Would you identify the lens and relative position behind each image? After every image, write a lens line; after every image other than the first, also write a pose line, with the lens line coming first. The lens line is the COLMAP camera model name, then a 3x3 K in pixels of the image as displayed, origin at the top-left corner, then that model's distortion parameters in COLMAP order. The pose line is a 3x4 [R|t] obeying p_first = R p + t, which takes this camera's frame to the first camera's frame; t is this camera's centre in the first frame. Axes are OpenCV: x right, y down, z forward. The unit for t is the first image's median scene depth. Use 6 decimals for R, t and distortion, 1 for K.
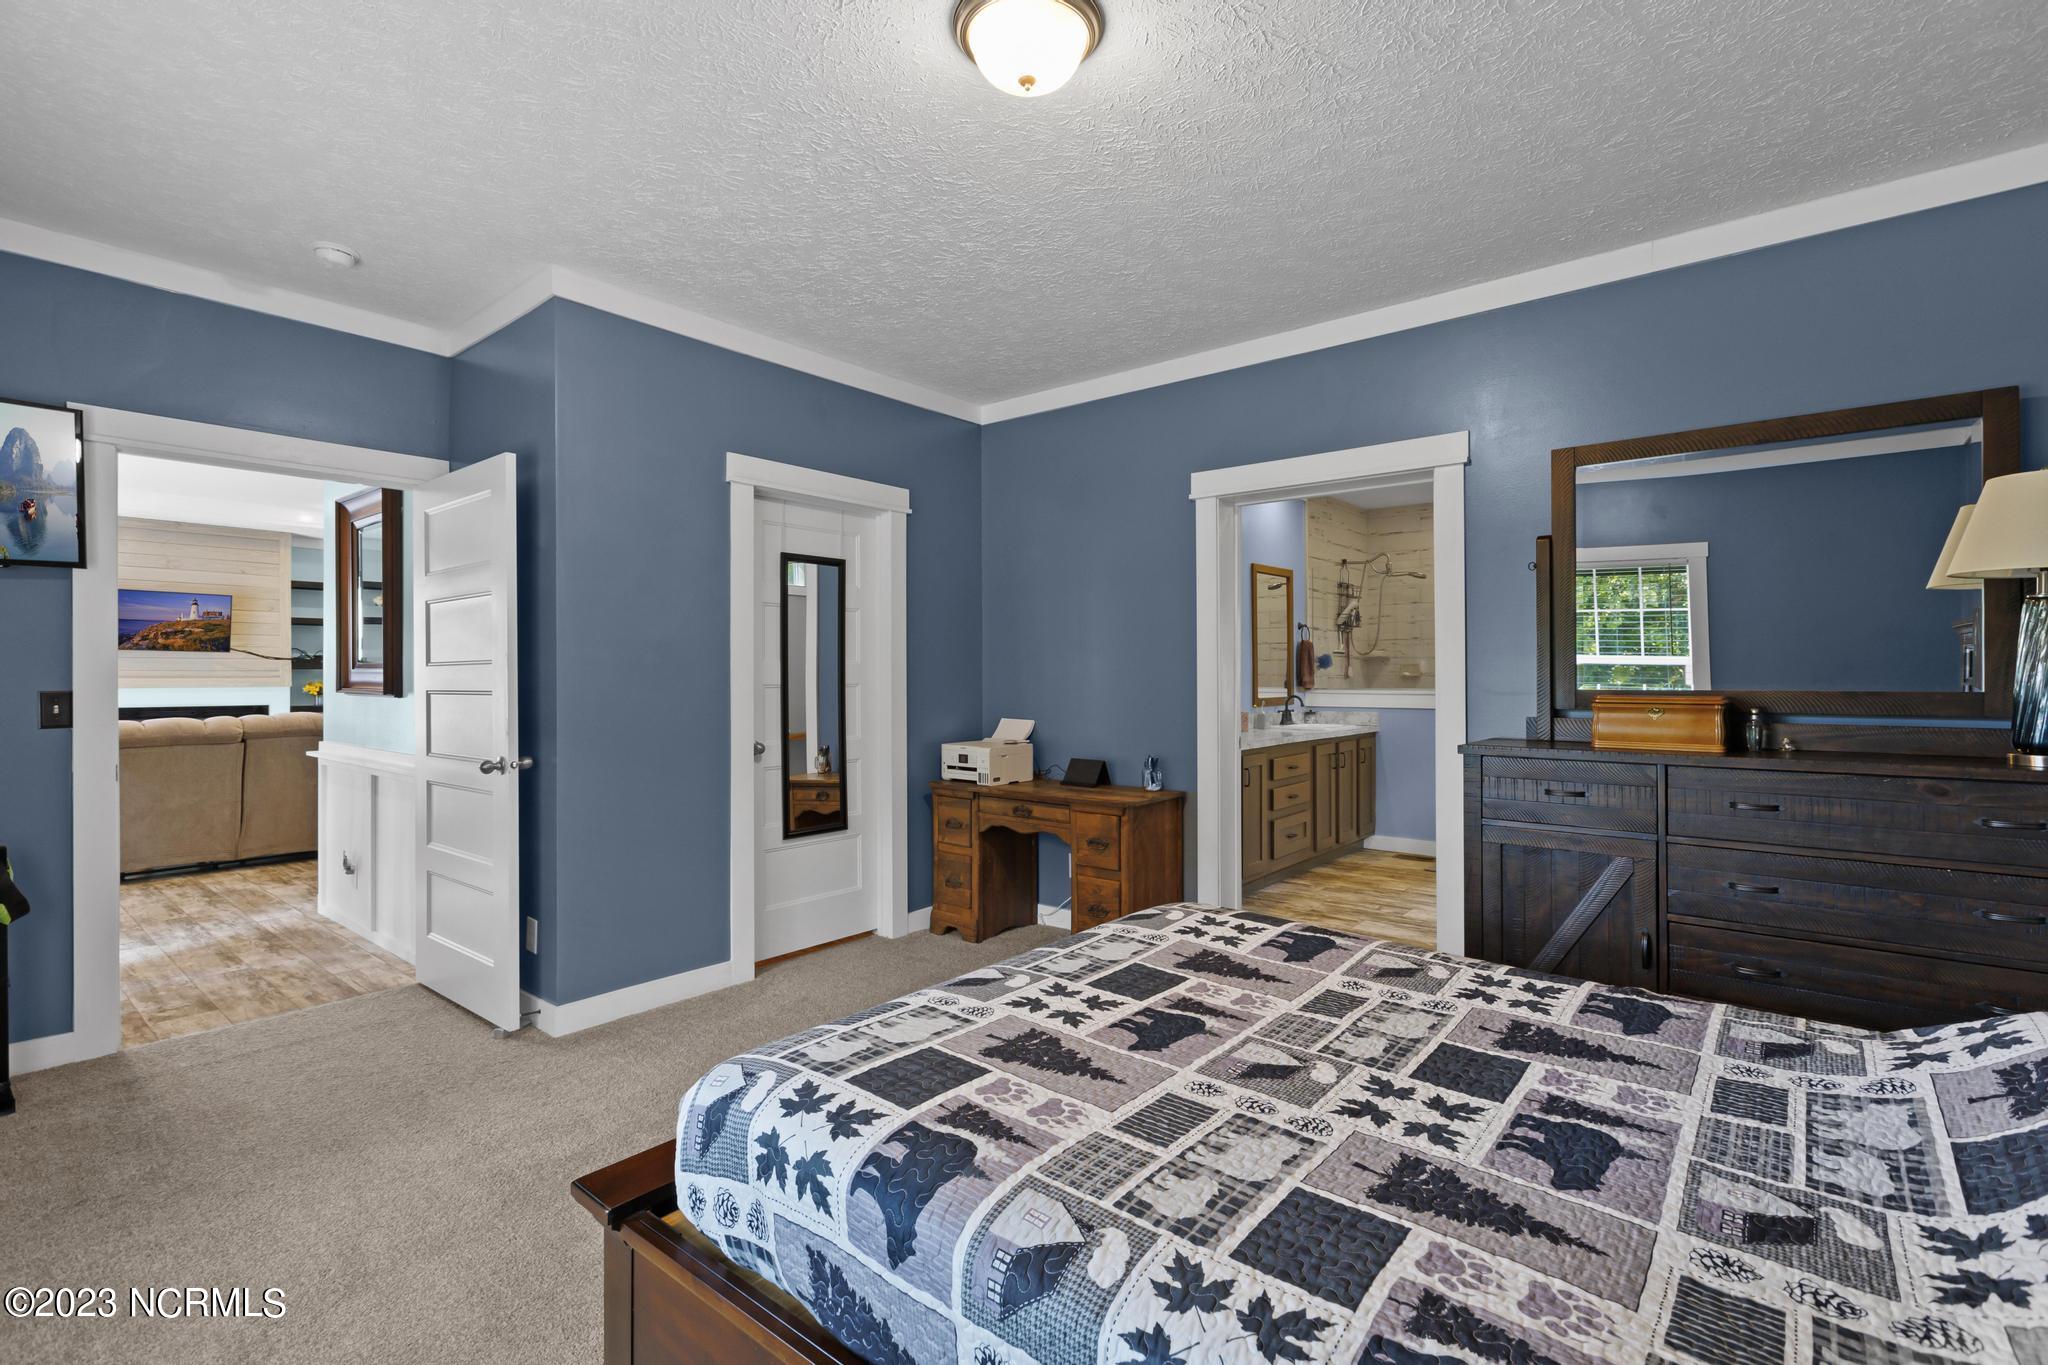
lens RADIAL K [[934.2, 0, 1018.8], [0, 934.2, 677.2], [0, 0, 1]] dist [-0.001163, 0.003027]
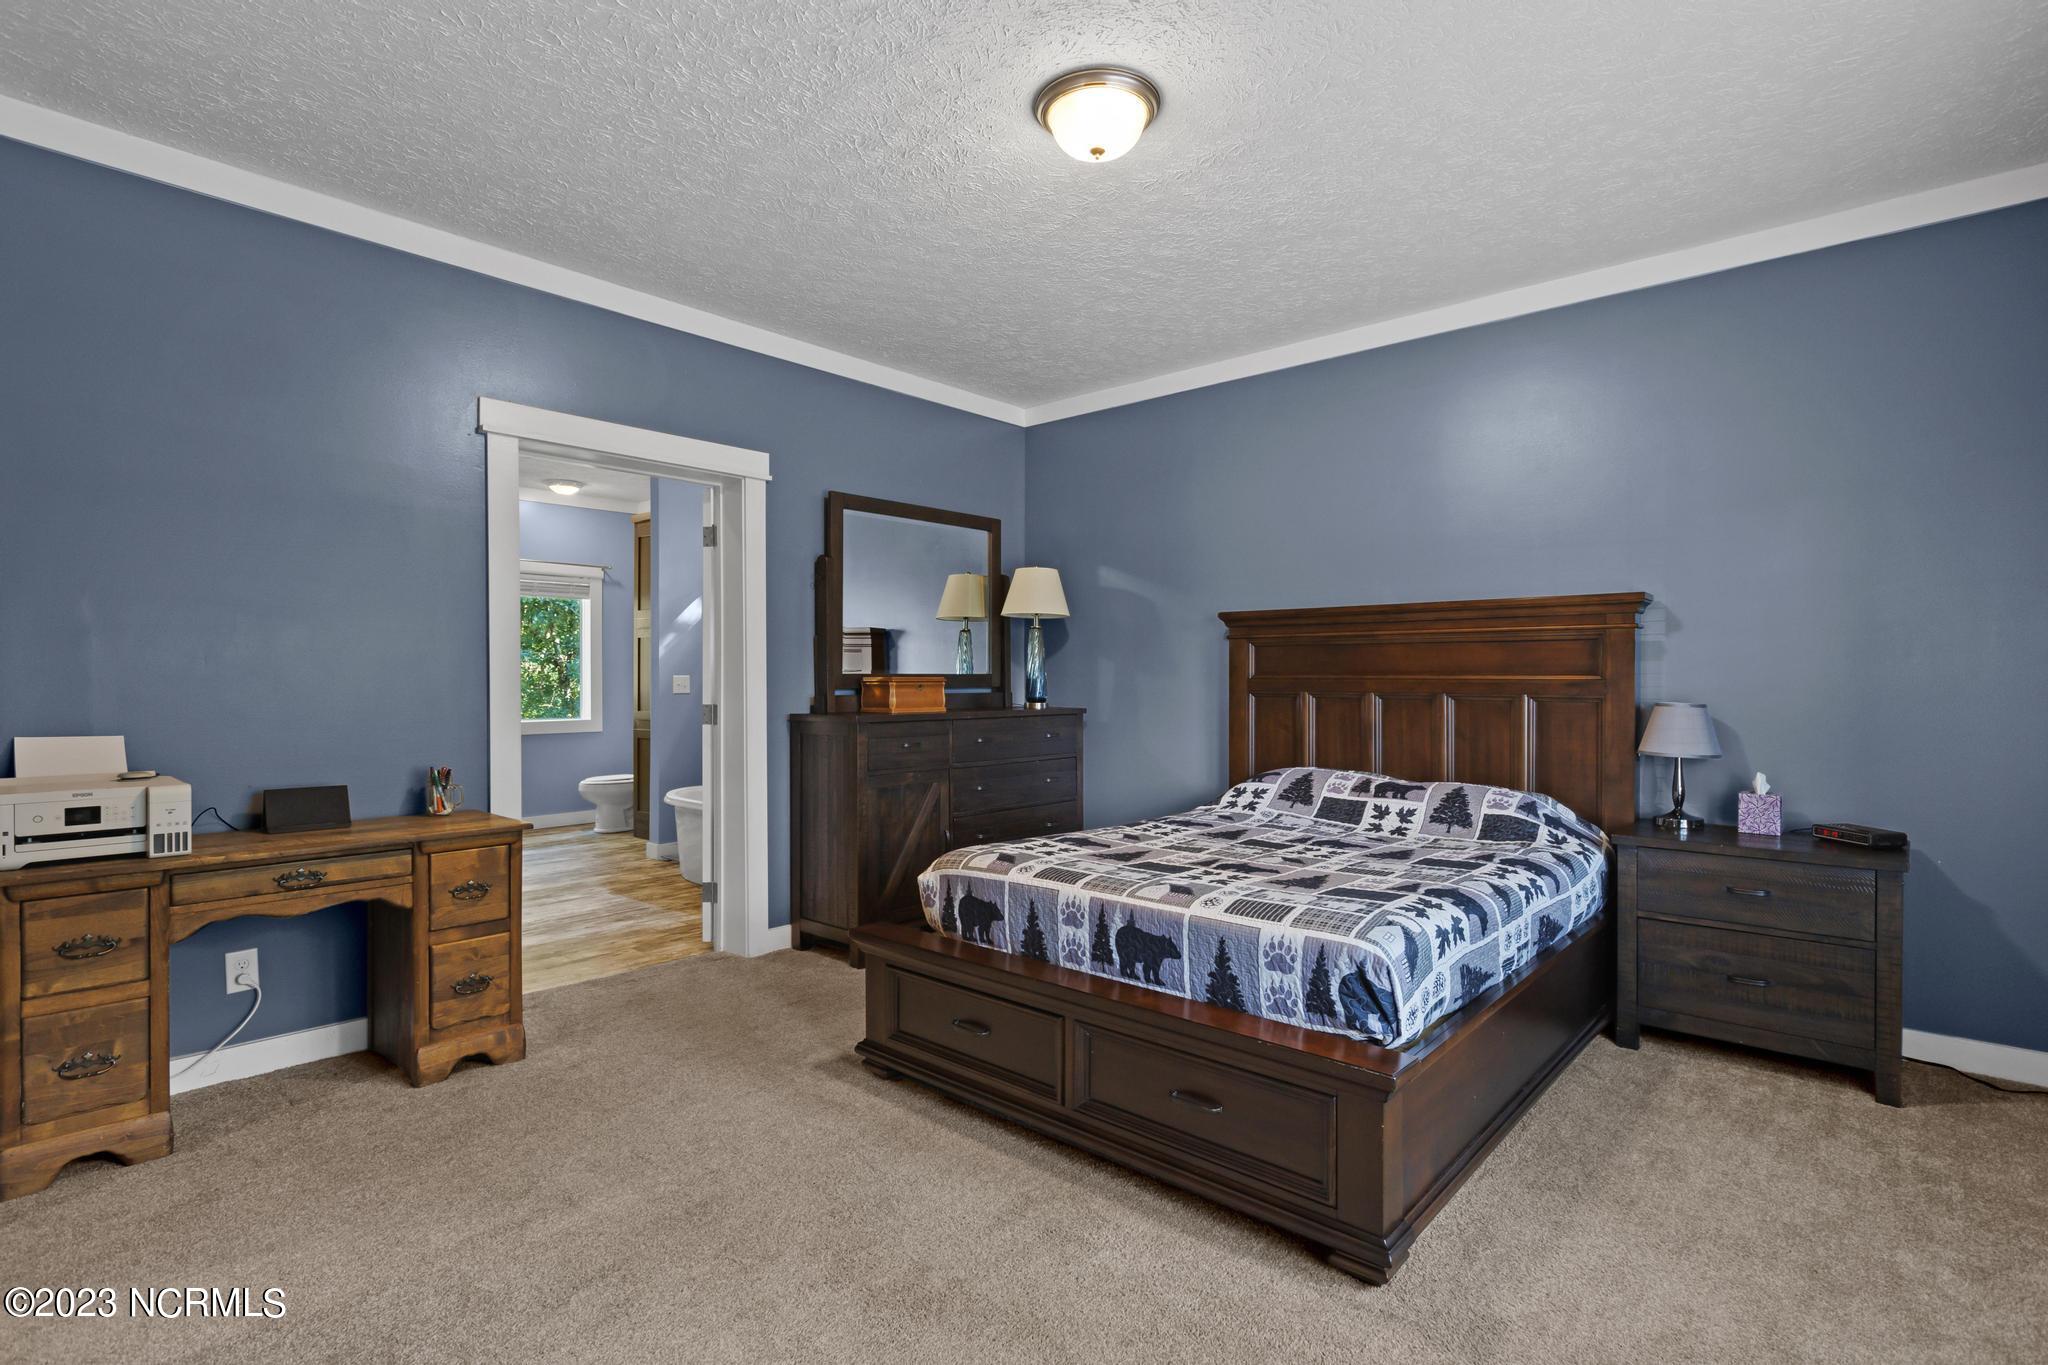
lens RADIAL K [[989.0, 0, 1021.6], [0, 989.0, 681.8], [0, 0, 1]] dist [-0.006082, 0.001527]
pose [[0.040438, -0.001416, 0.999181, -0.914002], [0.003975, 0.999991, 0.001257, 0.027667], [-0.999174, 0.003921, 0.040443, 0.772360]]
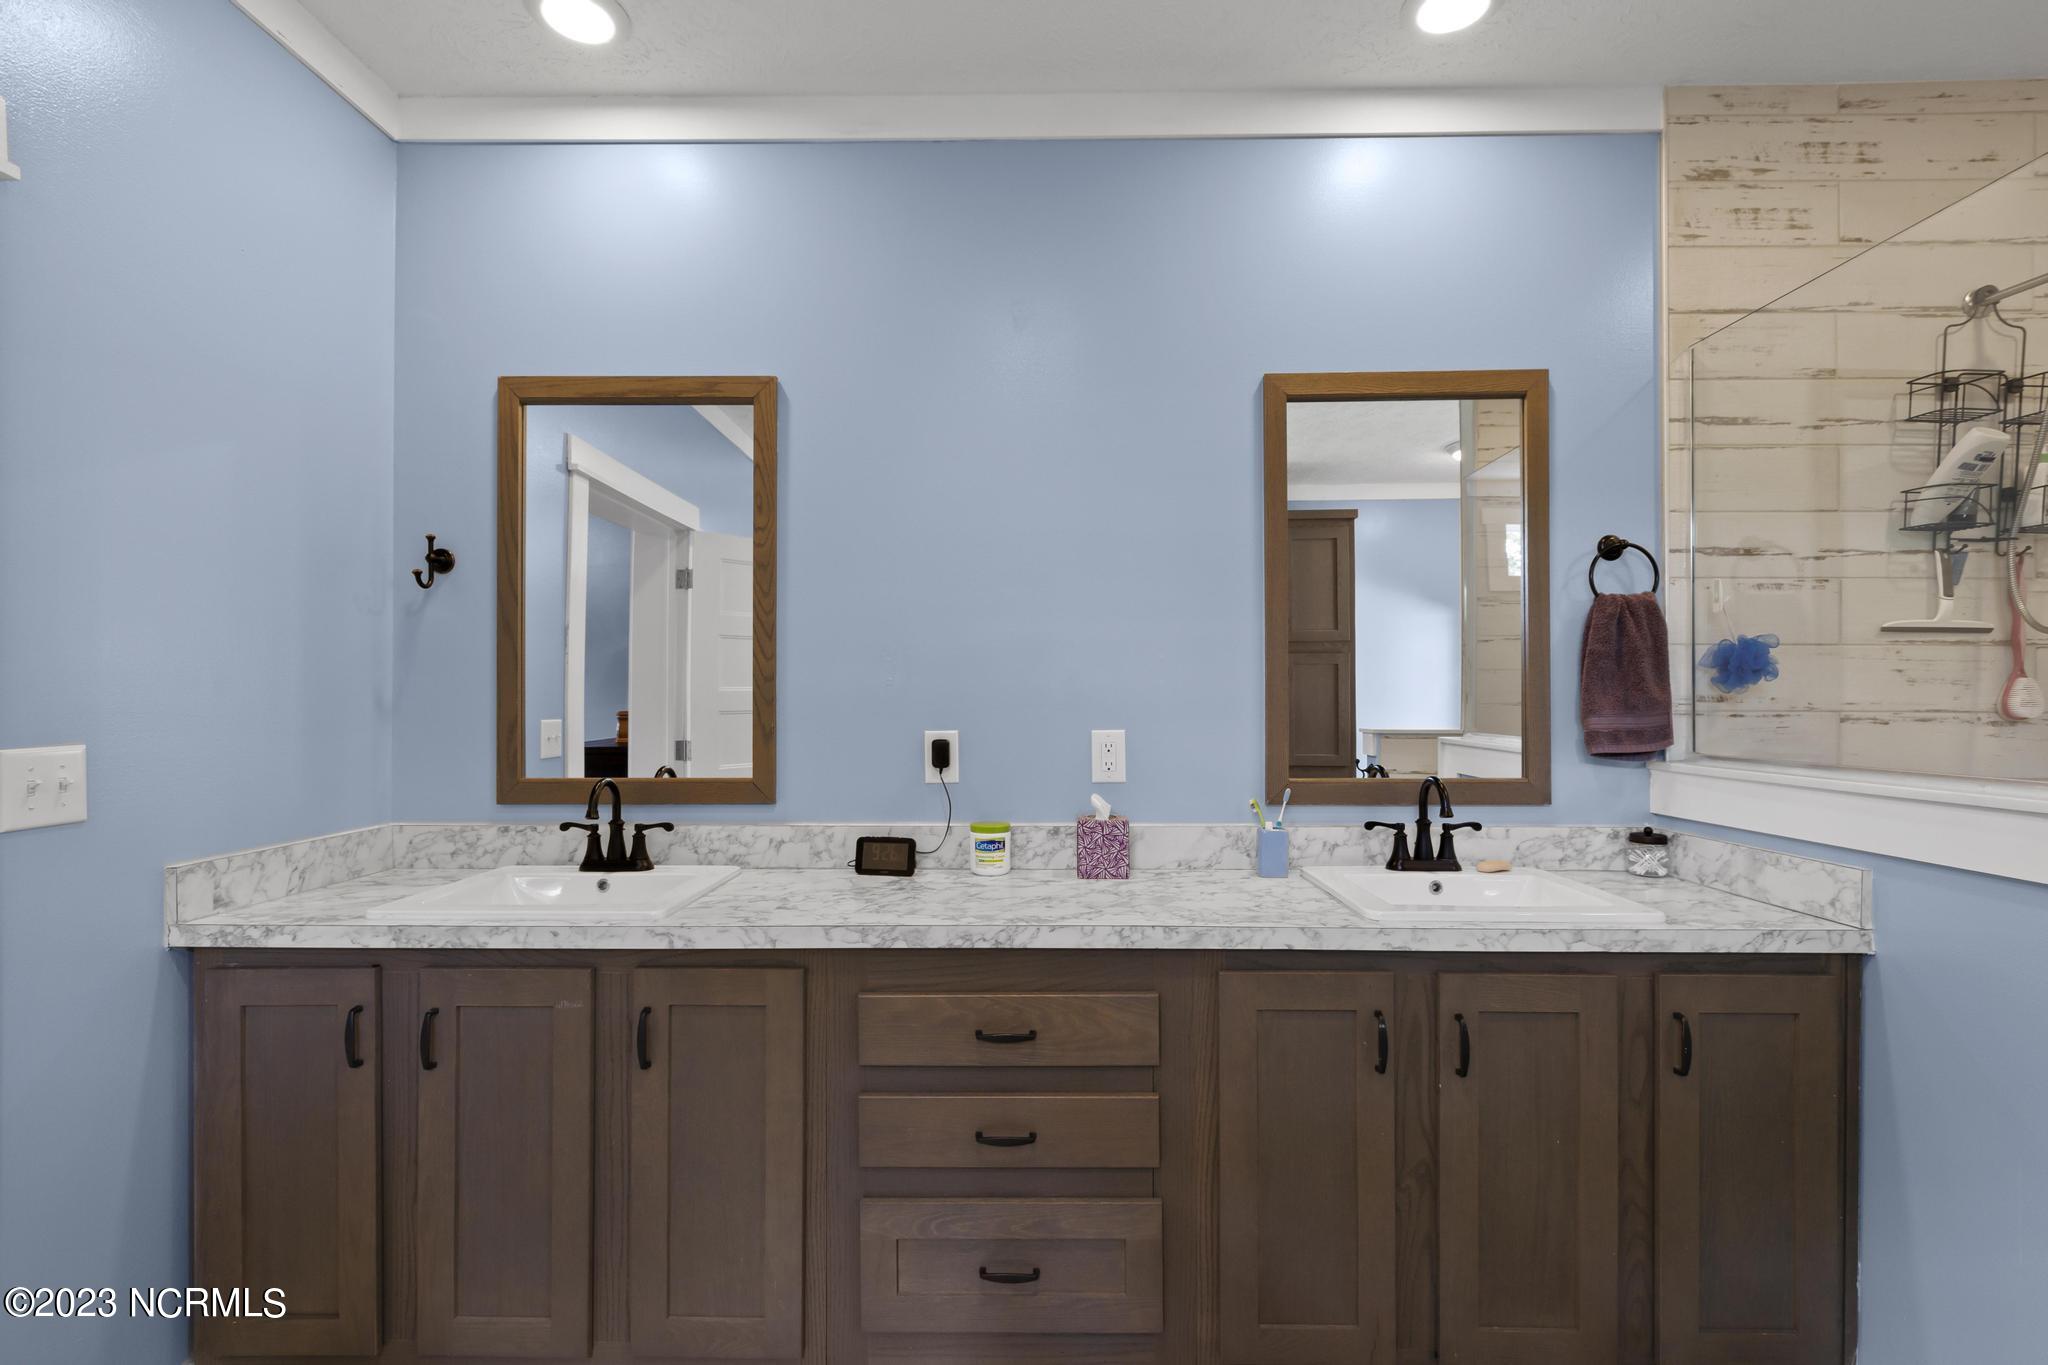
lens RADIAL K [[934.2, 0, 1035.7], [0, 934.2, 702.7], [0, 0, 1]] dist [-0.001163, 0.003027]
pose [[0.636955, 0.002729, -0.770896, 1.051615], [-0.004853, 0.999988, -0.000470, -0.008824], [0.770886, 0.004041, 0.636961, 1.676077]]
